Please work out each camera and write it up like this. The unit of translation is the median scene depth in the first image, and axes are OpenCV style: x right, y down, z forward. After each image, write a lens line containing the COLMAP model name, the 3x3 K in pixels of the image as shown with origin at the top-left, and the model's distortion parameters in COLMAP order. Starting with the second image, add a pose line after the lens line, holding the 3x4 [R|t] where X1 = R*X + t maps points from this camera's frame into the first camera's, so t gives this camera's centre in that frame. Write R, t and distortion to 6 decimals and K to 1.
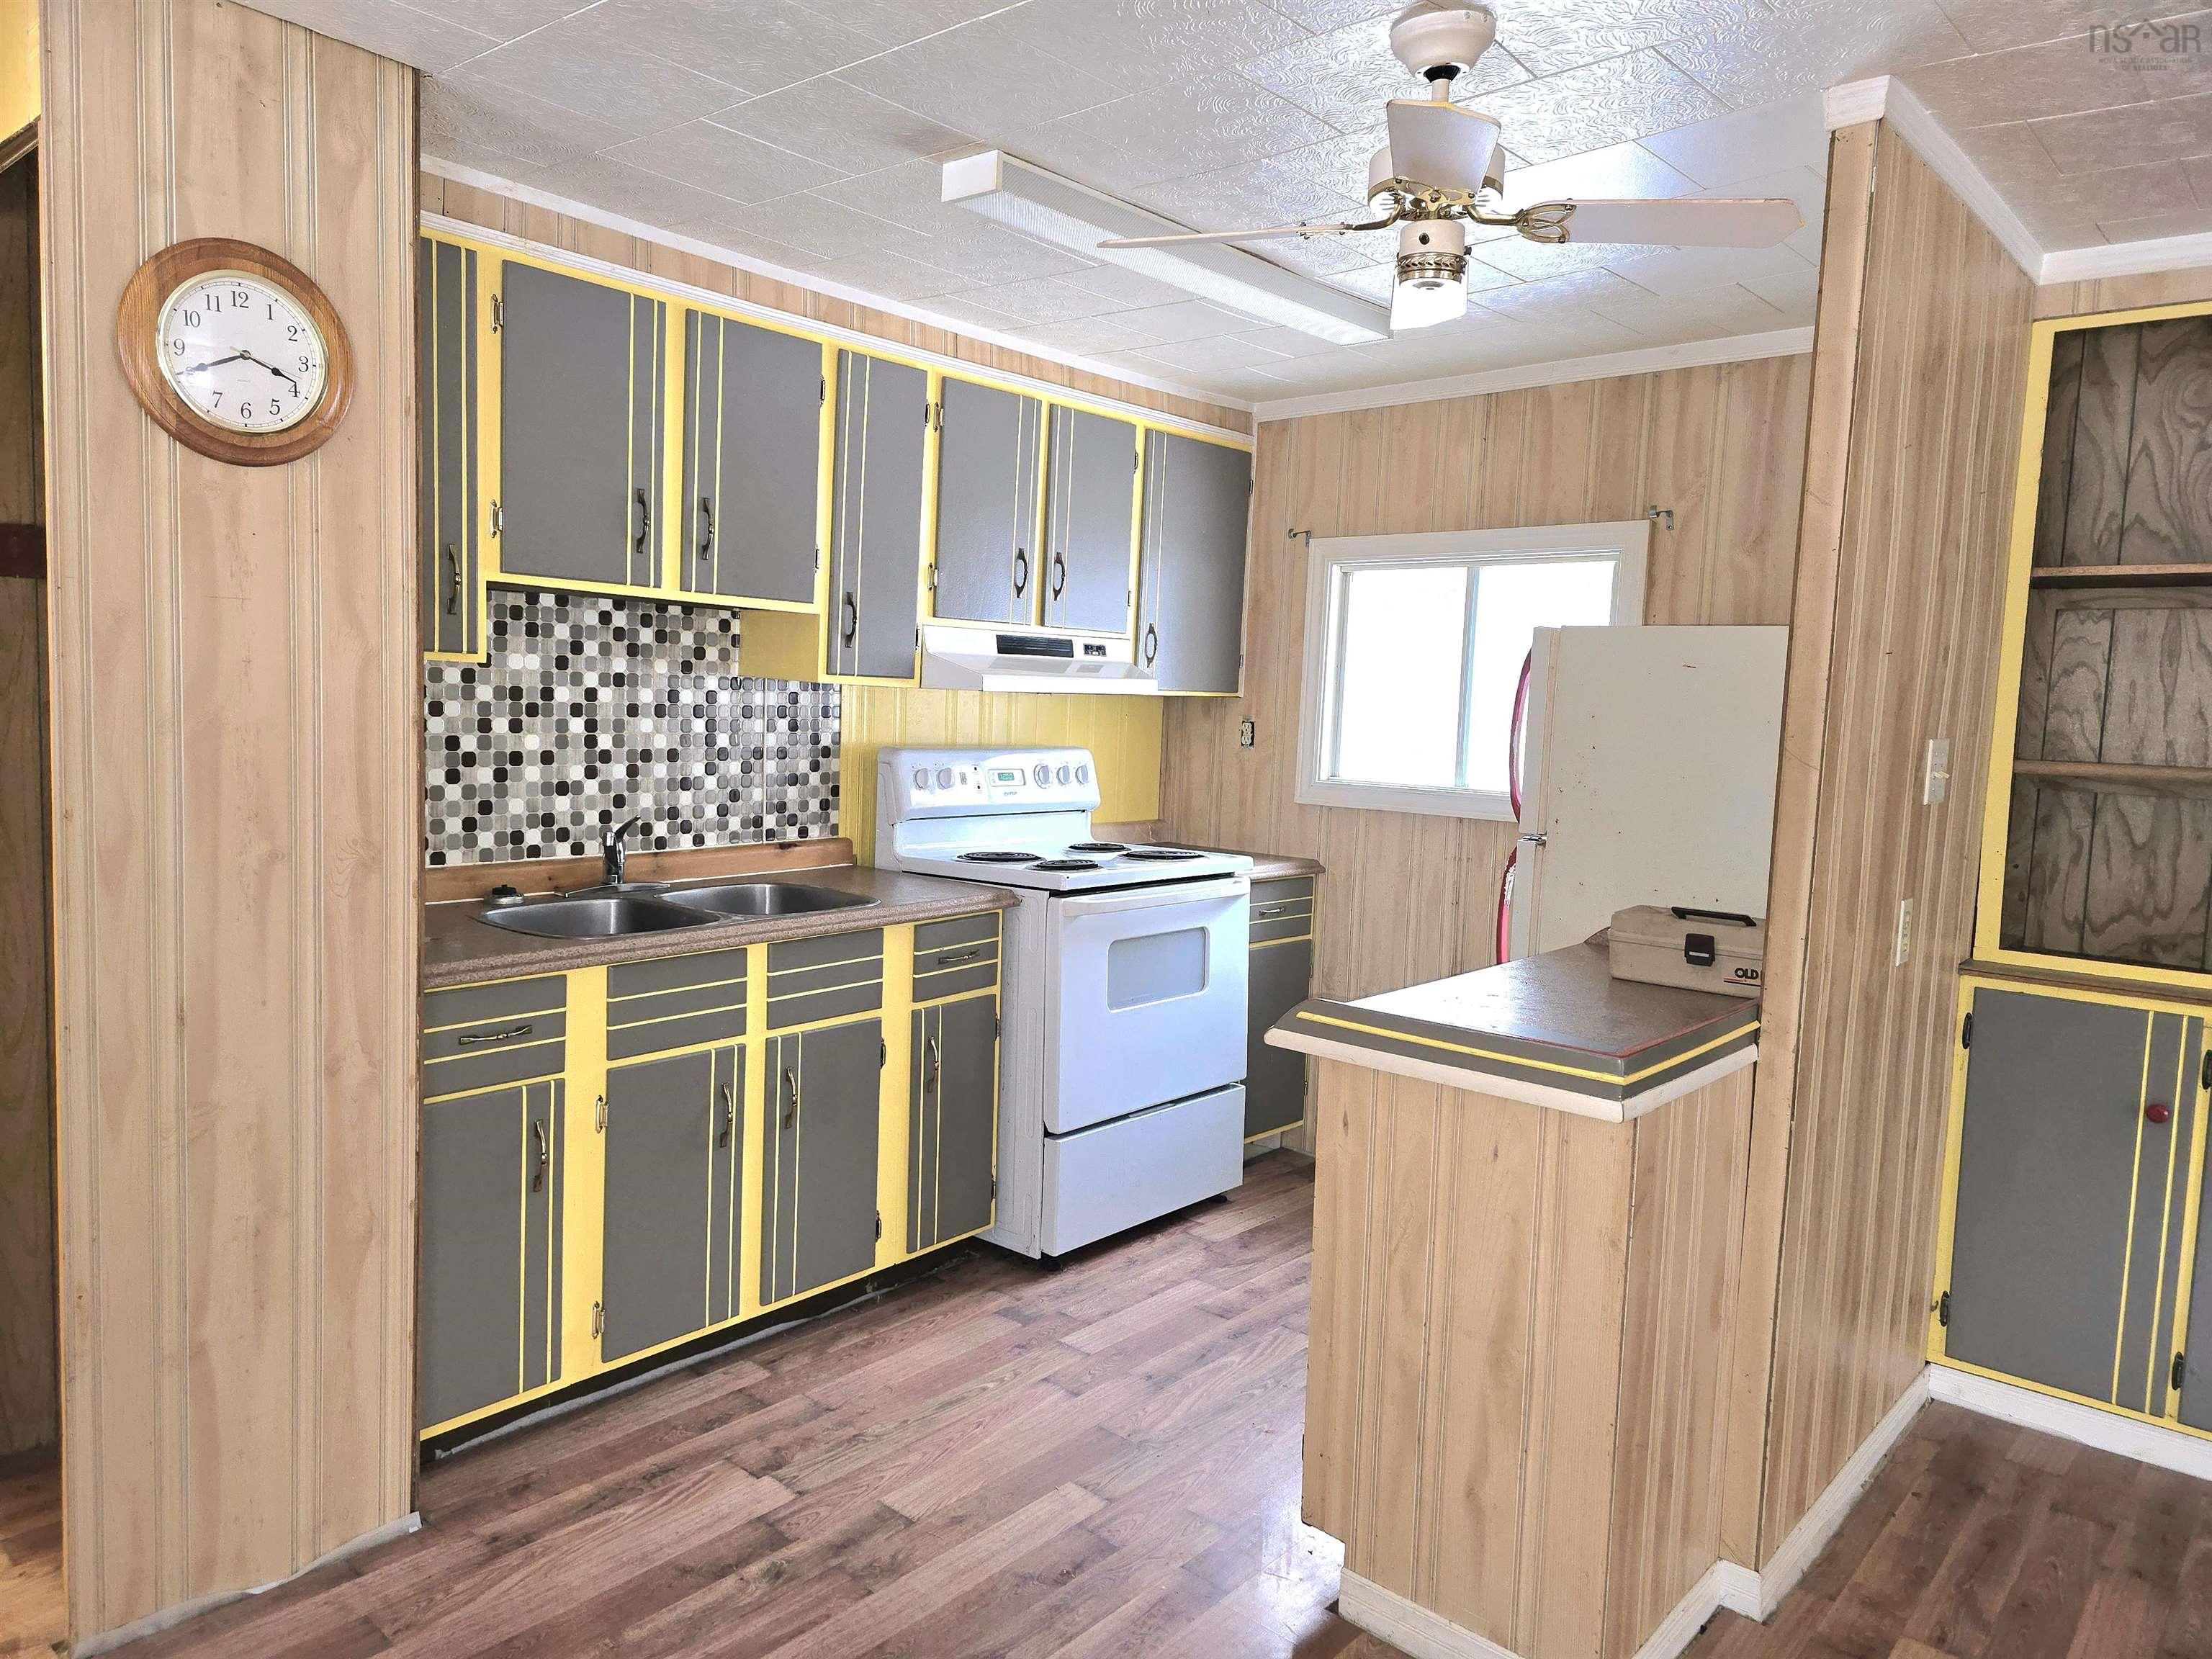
lens RADIAL K [[1473.6, 0, 1109.1], [0, 1473.6, 822.9], [0, 0, 1]] dist [0.000444, 0.000728]
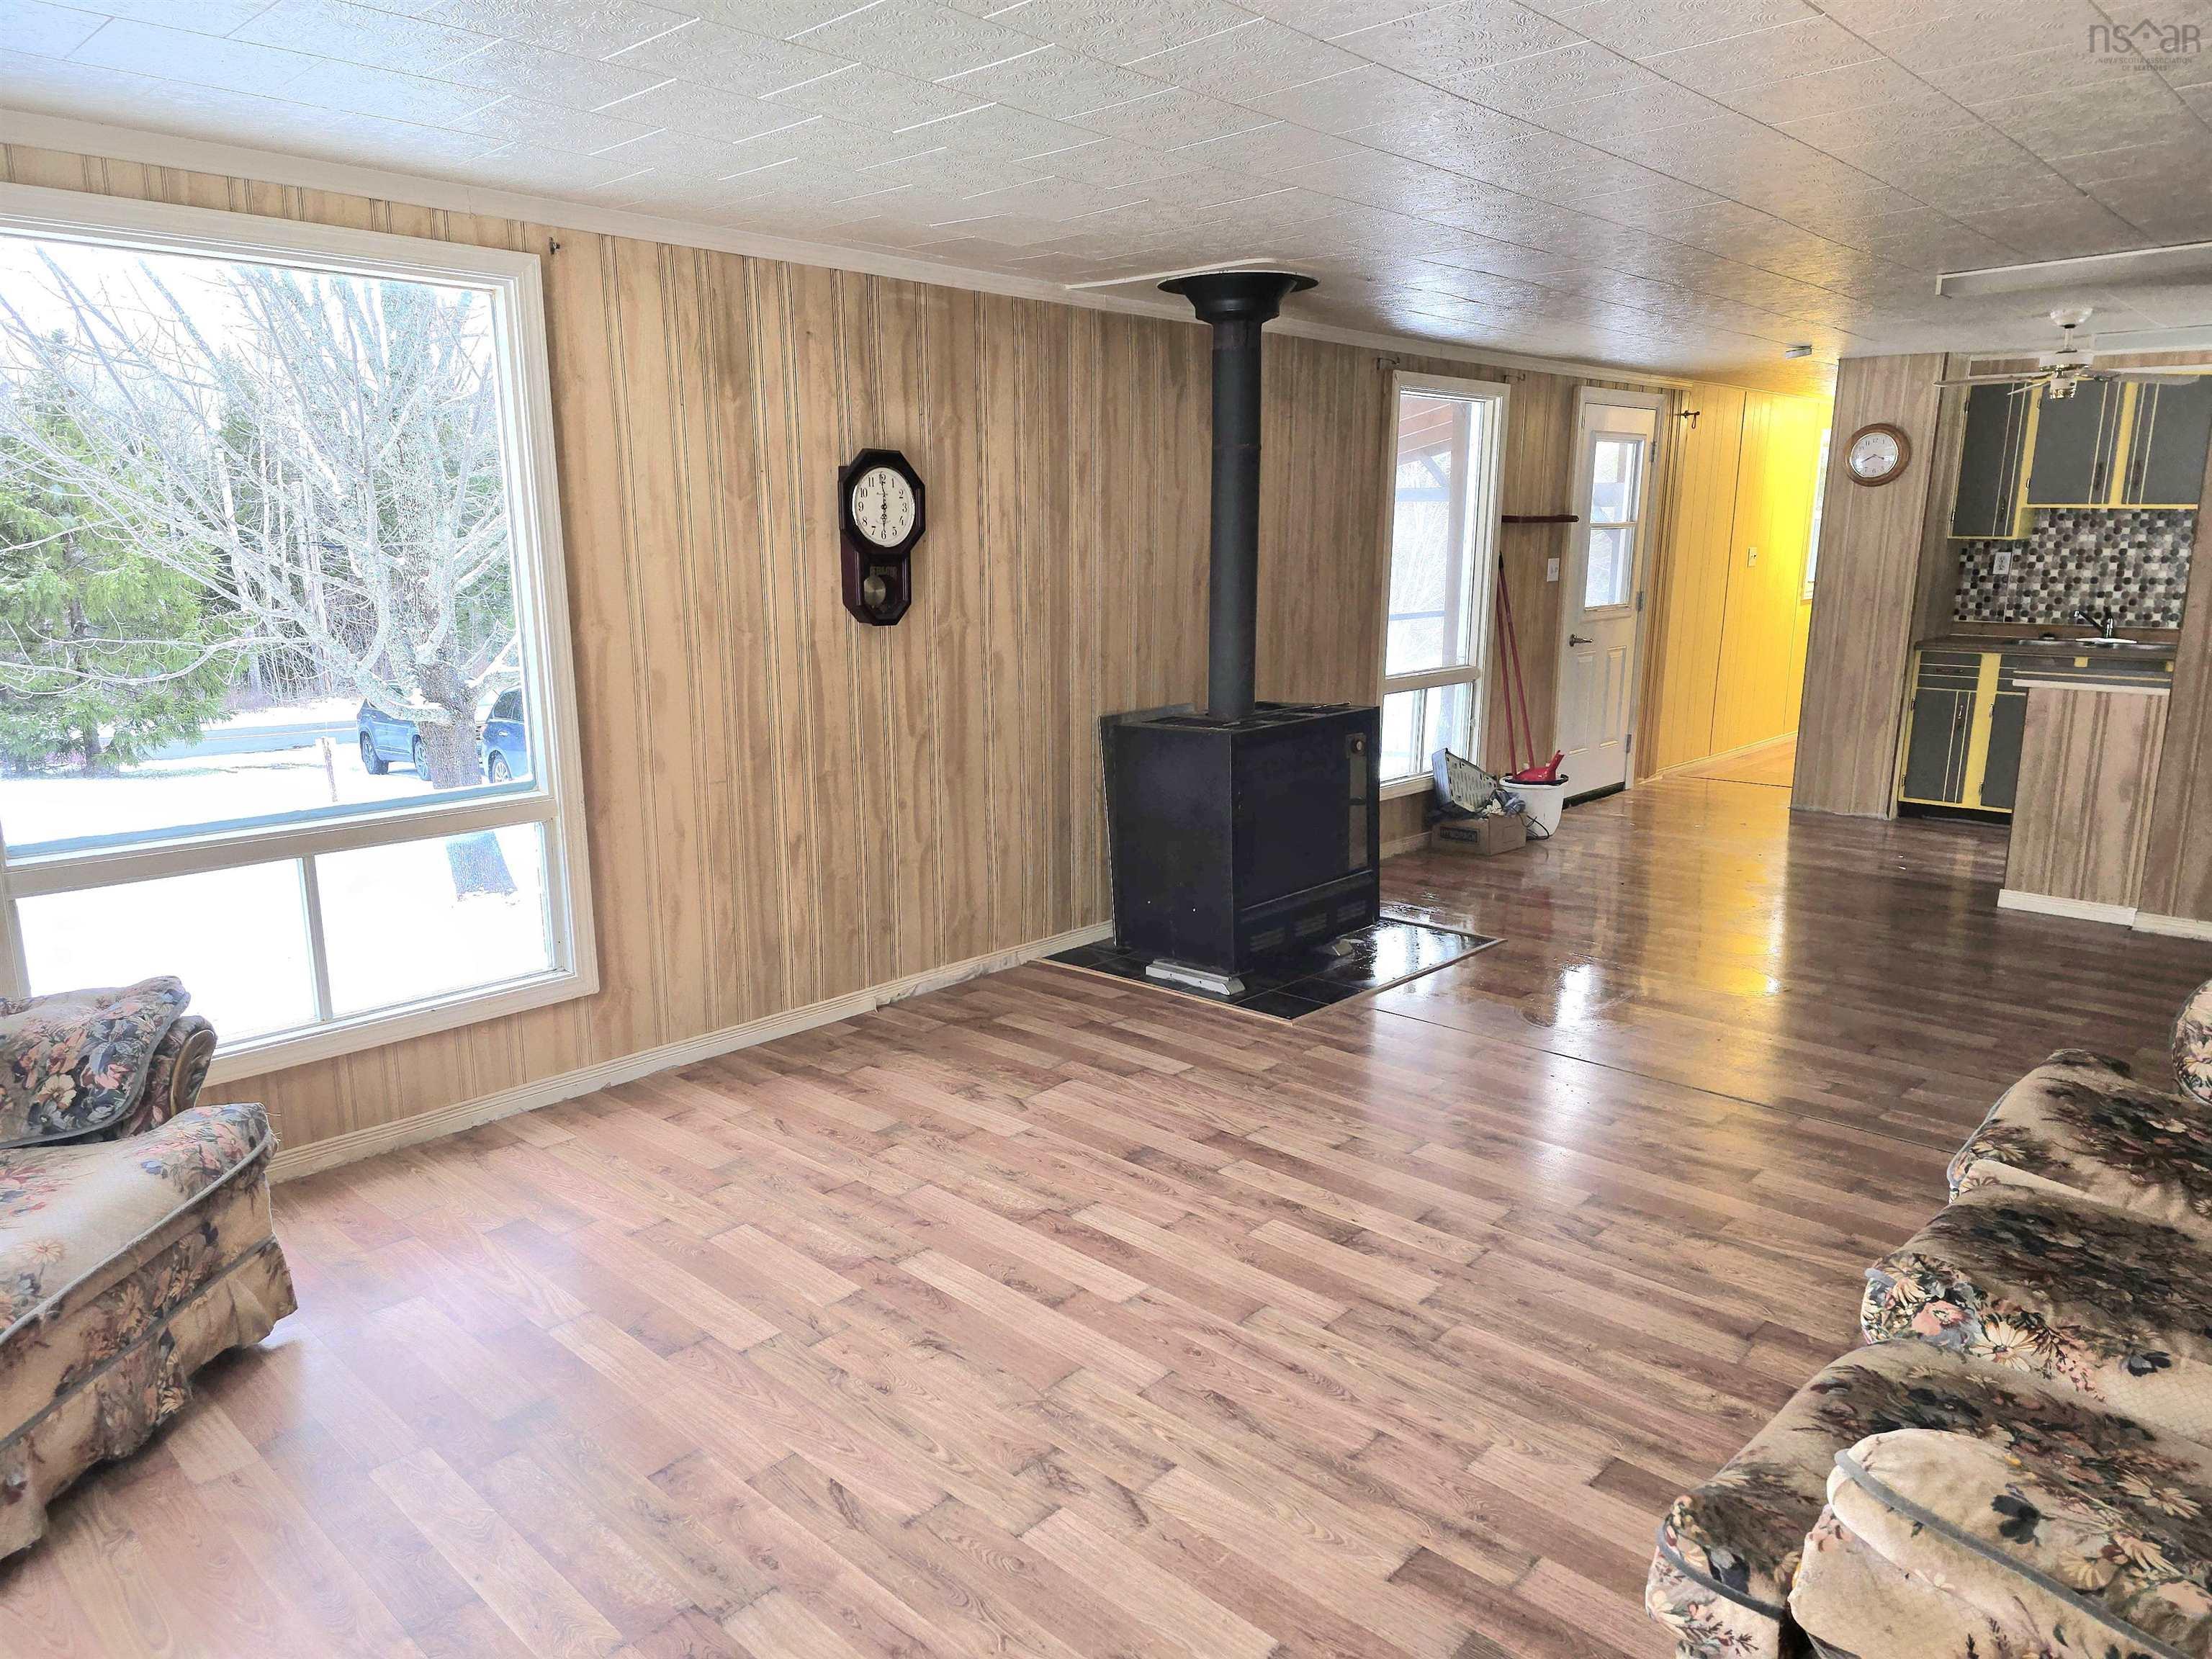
lens RADIAL K [[1473.6, 0, 1109.0], [0, 1473.6, 838.3], [0, 0, 1]] dist [0.000444, 0.000728]
pose [[-0.035119, 0.174333, -0.984060, 2.034209], [-0.085861, 0.980501, 0.176767, 0.076338], [0.995688, 0.090700, -0.019466, -0.446066]]
